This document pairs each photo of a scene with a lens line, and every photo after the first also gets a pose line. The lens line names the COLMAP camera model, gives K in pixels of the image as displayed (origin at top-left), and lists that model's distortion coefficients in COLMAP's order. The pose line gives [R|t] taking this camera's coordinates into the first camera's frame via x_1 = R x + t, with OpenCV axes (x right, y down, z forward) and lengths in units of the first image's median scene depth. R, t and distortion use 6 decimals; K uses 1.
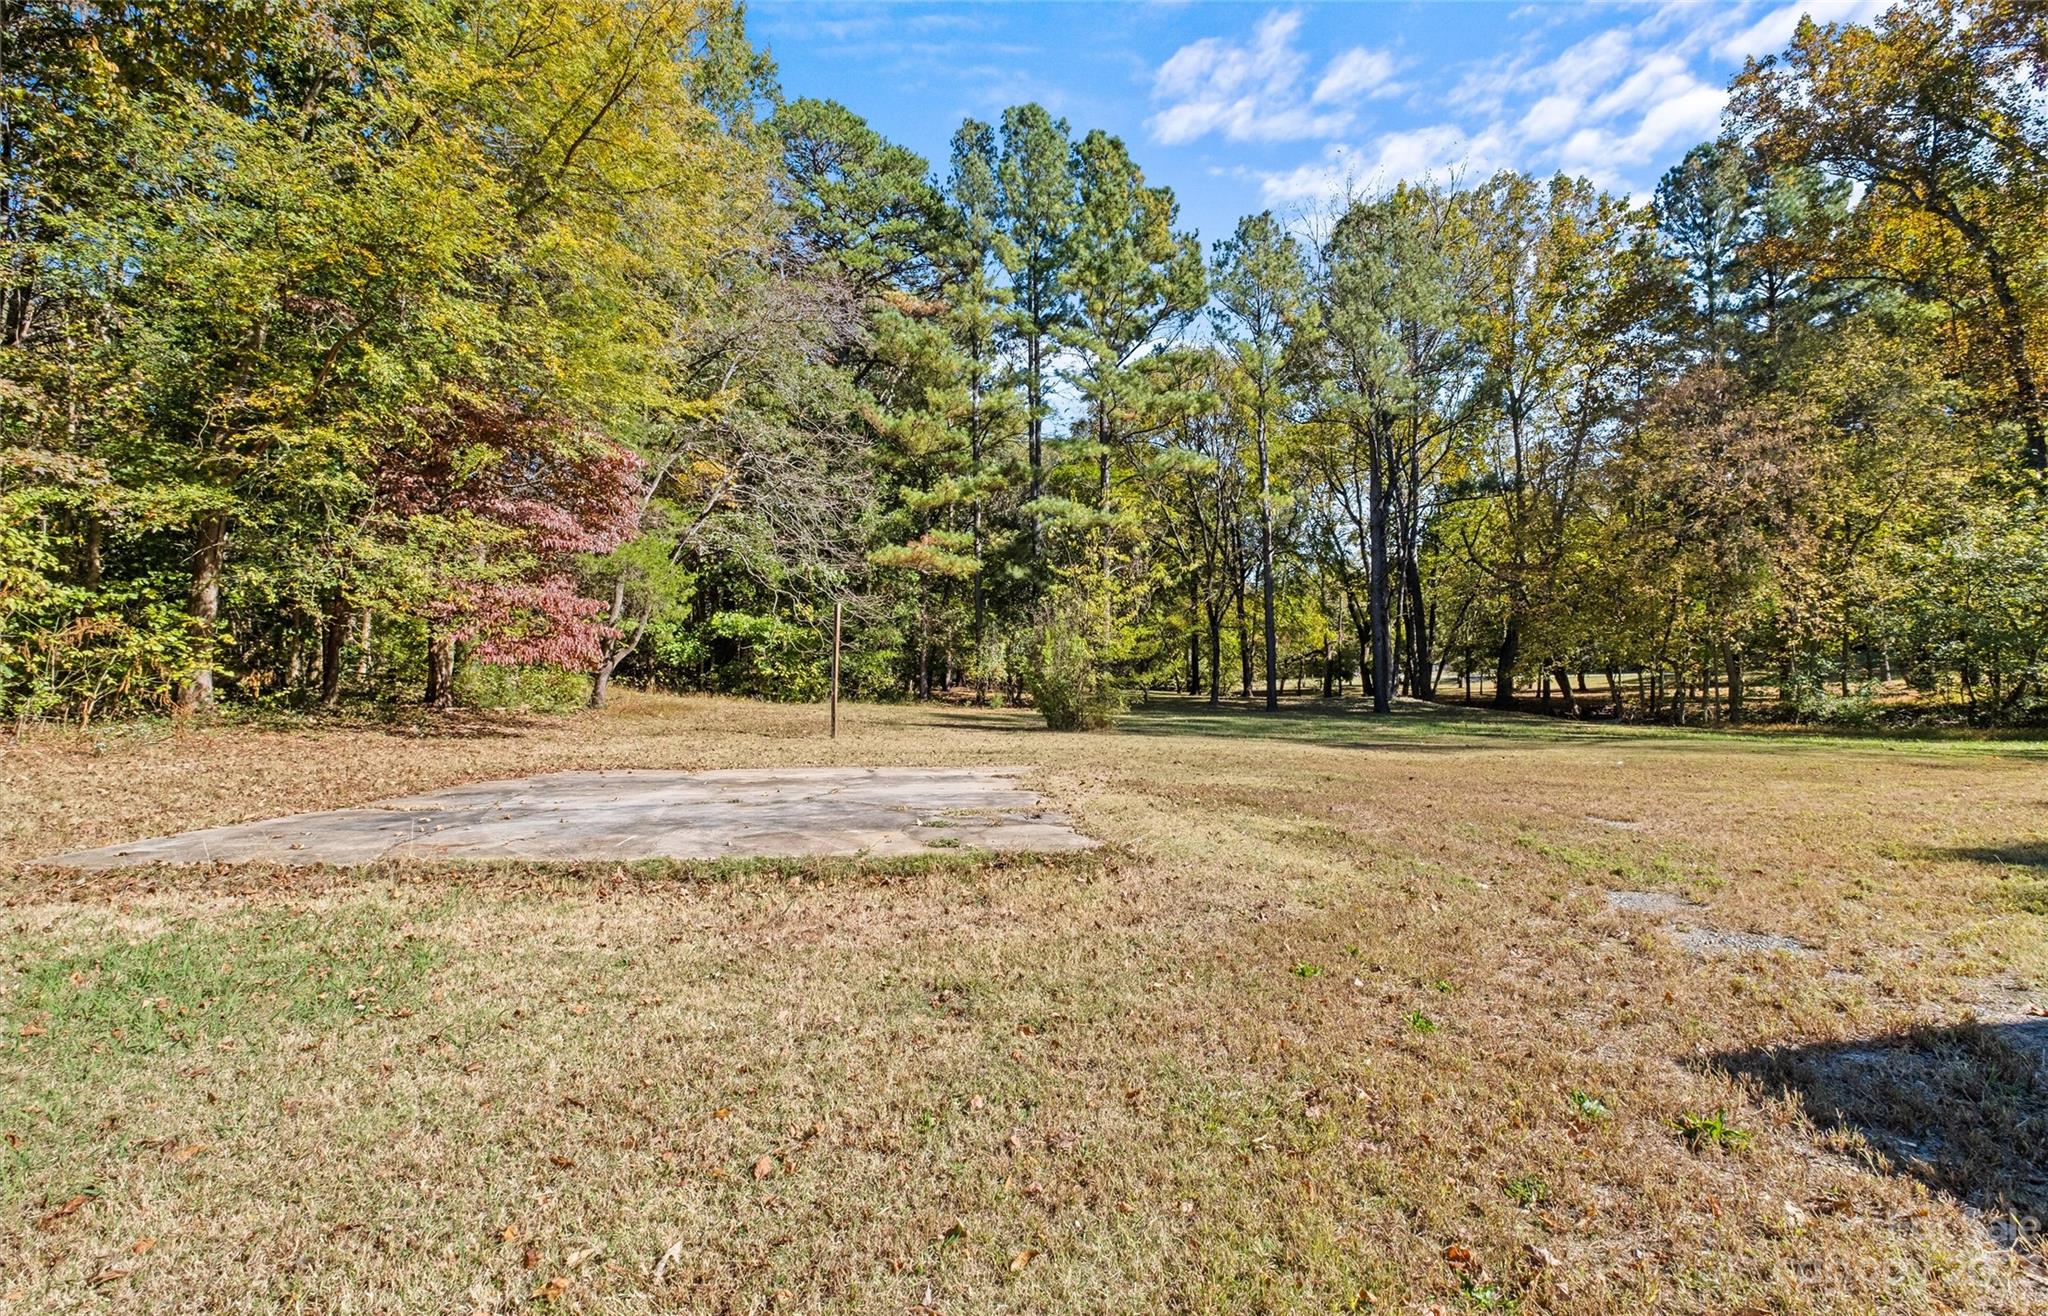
lens RADIAL K [[901.2, 0, 1026.8], [0, 901.2, 656.2], [0, 0, 1]] dist [0.003596, 0.000272]
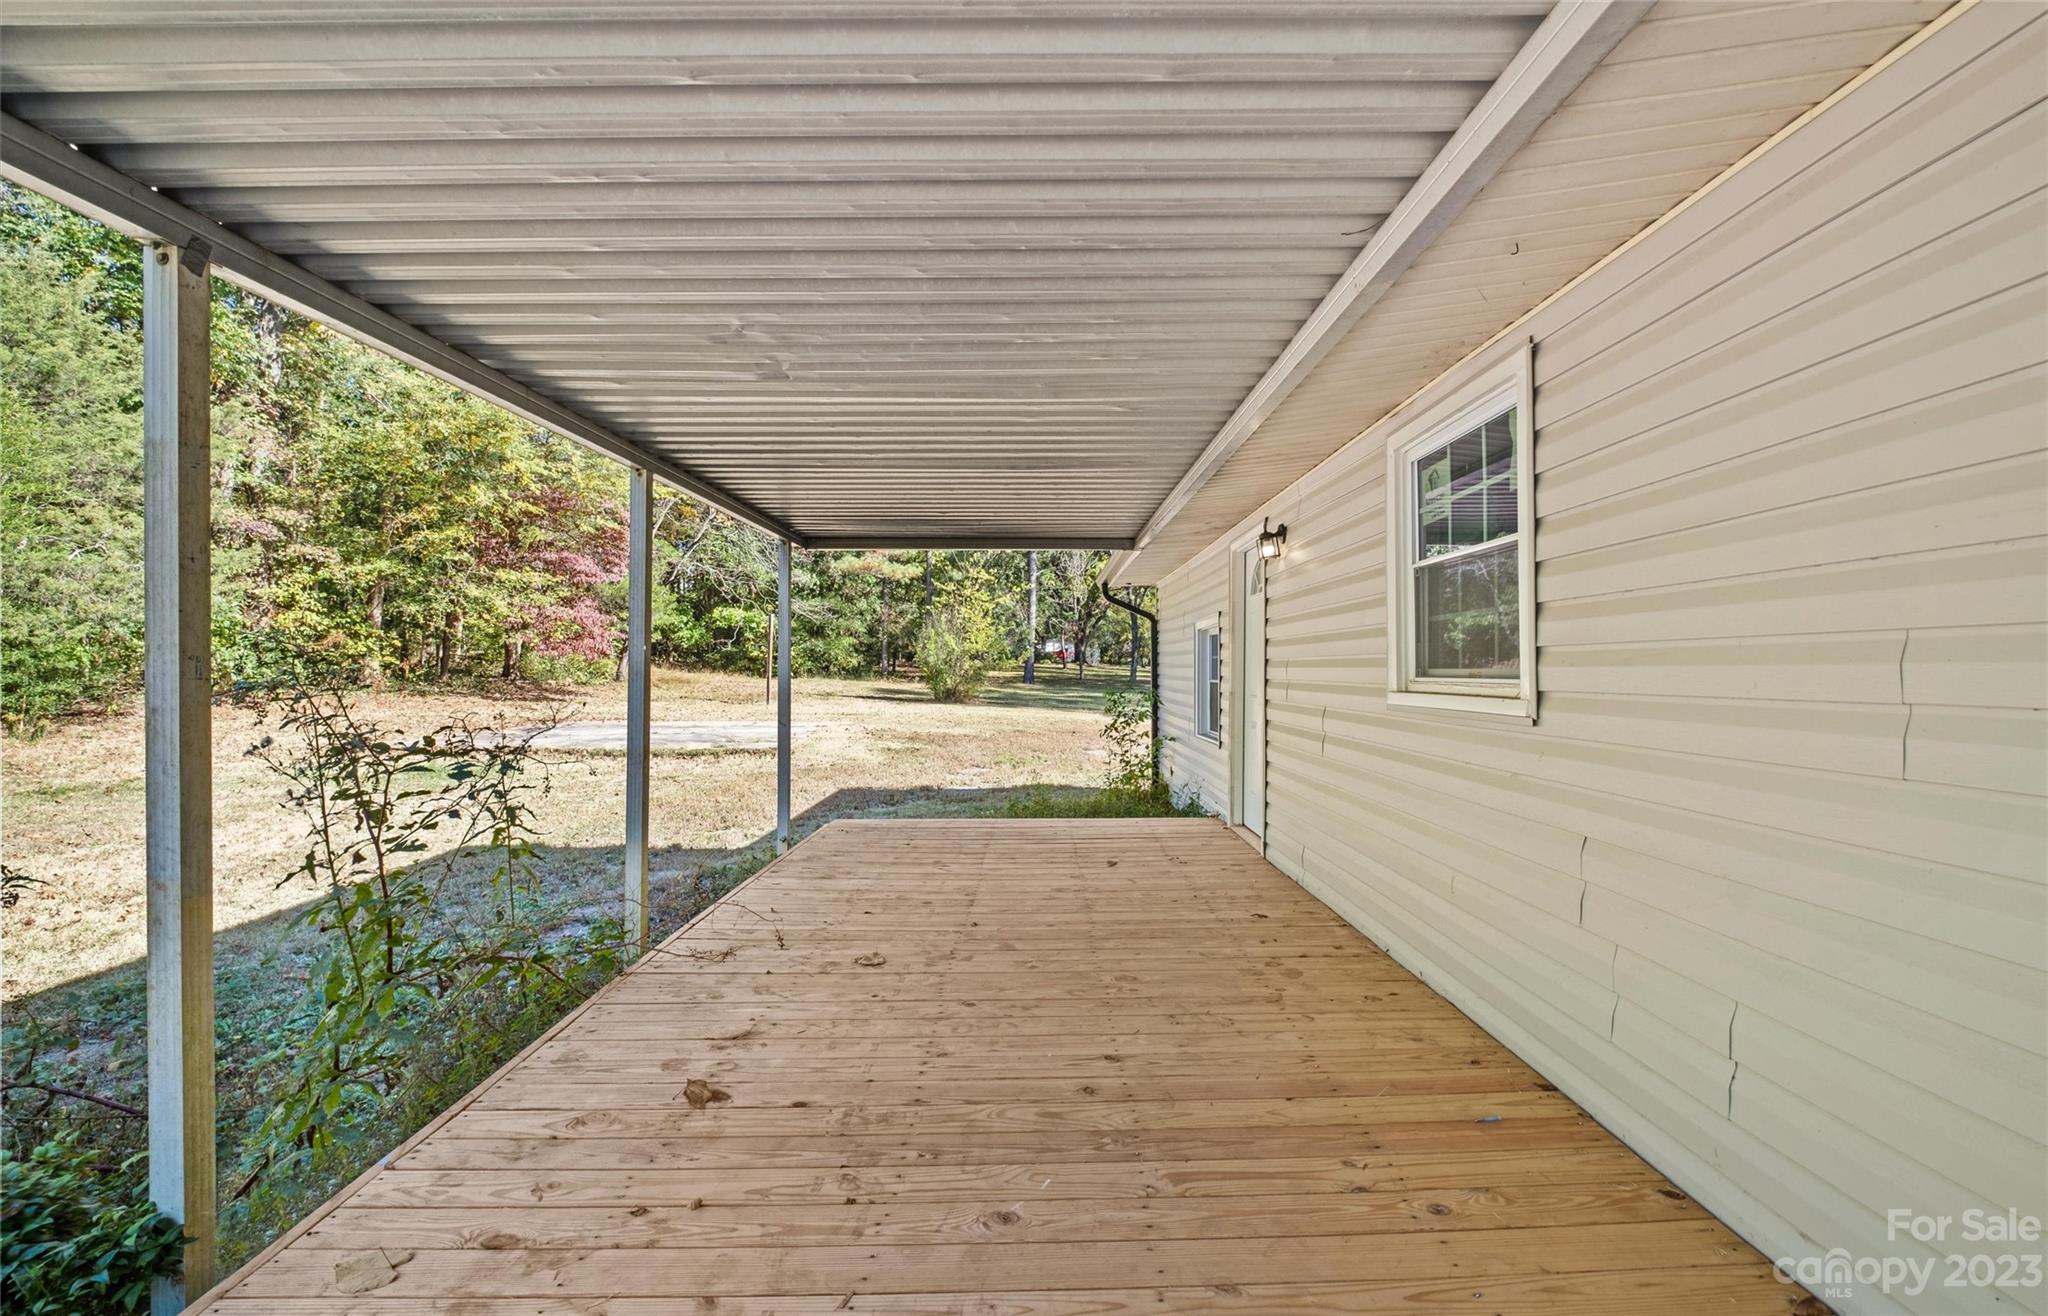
lens RADIAL K [[901.2, 0, 1025.1], [0, 901.2, 656.7], [0, 0, 1]] dist [0.003596, 0.000272]
pose [[0.998432, 0.009652, -0.055143, 0.157518], [-0.007908, 0.999464, 0.031760, -0.020982], [0.055420, -0.031274, 0.997973, -0.249578]]
